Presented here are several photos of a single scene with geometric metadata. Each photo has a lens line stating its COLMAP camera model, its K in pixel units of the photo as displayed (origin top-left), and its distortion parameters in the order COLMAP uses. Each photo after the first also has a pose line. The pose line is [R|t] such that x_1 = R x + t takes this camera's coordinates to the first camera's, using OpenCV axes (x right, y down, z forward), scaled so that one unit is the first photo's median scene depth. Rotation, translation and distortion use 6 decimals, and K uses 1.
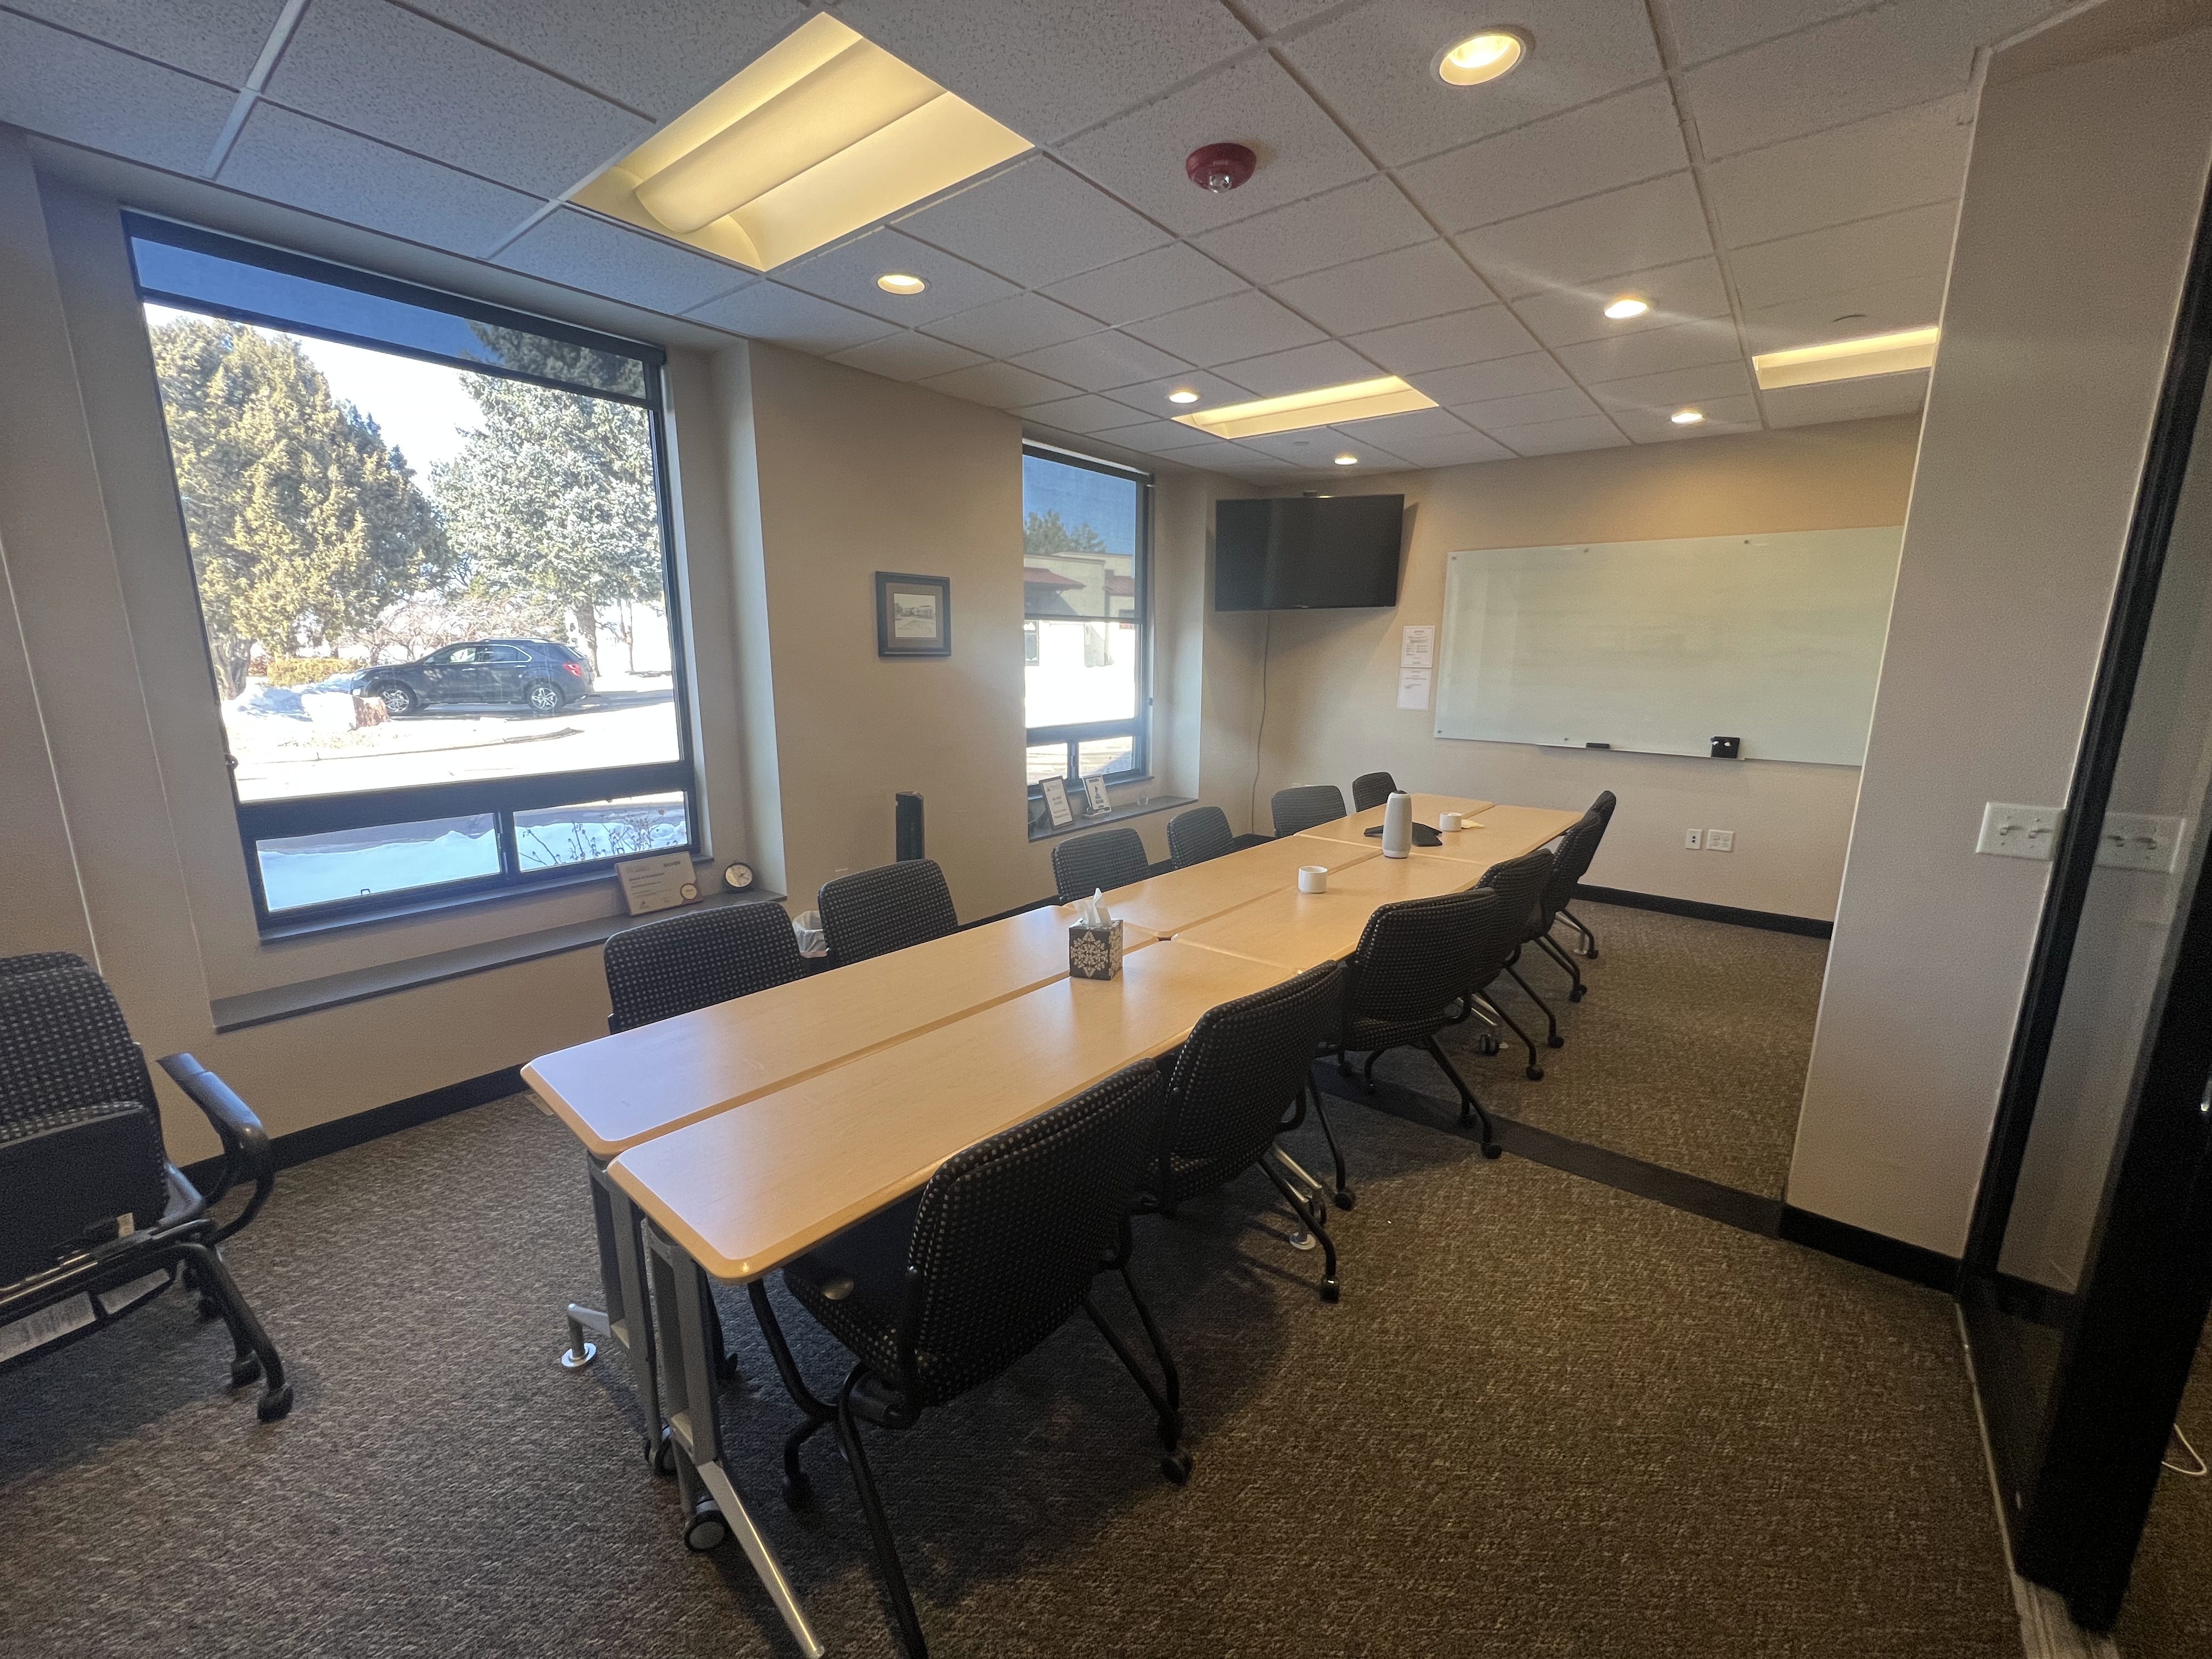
lens RADIAL K [[885.0, 0, 1102.7], [0, 885.0, 829.0], [0, 0, 1]] dist [0.003499, 0.000368]
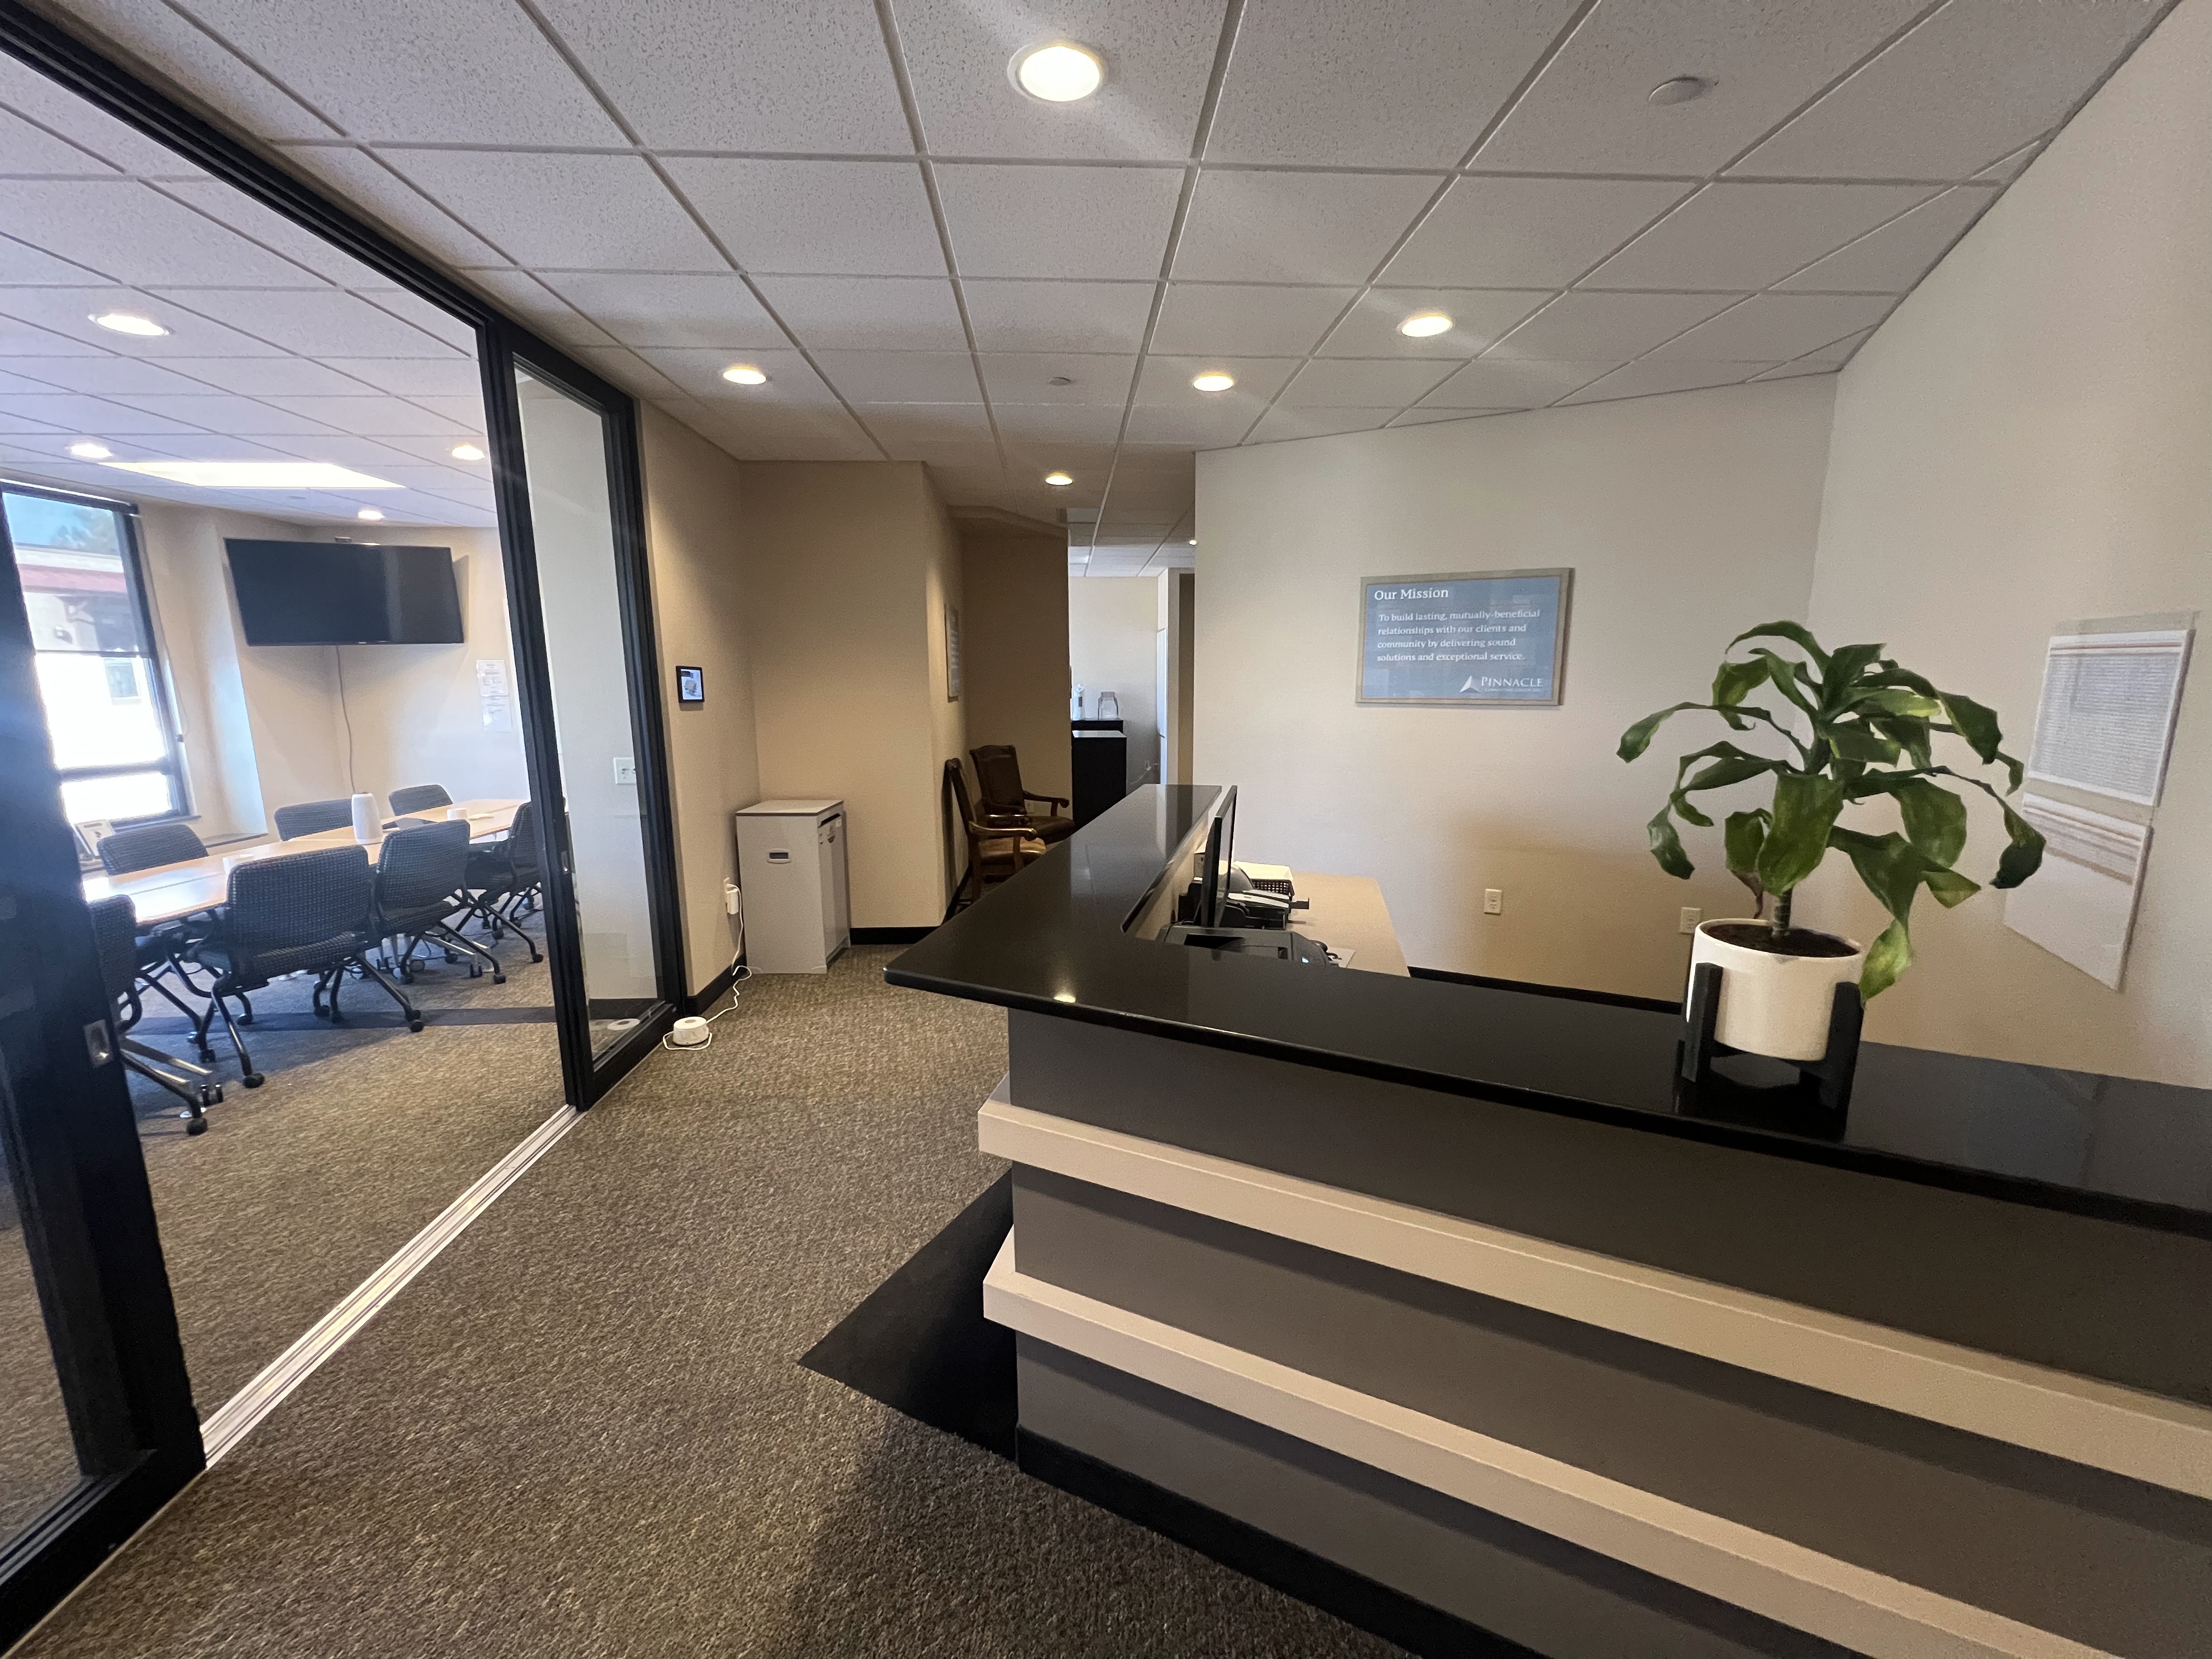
lens RADIAL K [[885.0, 0, 1115.3], [0, 885.0, 832.9], [0, 0, 1]] dist [0.003499, 0.000368]
pose [[0.748898, -0.130038, 0.649802, 0.339586], [0.143454, 0.989119, 0.032611, 0.141300], [-0.646972, 0.068795, 0.759404, -0.763009]]
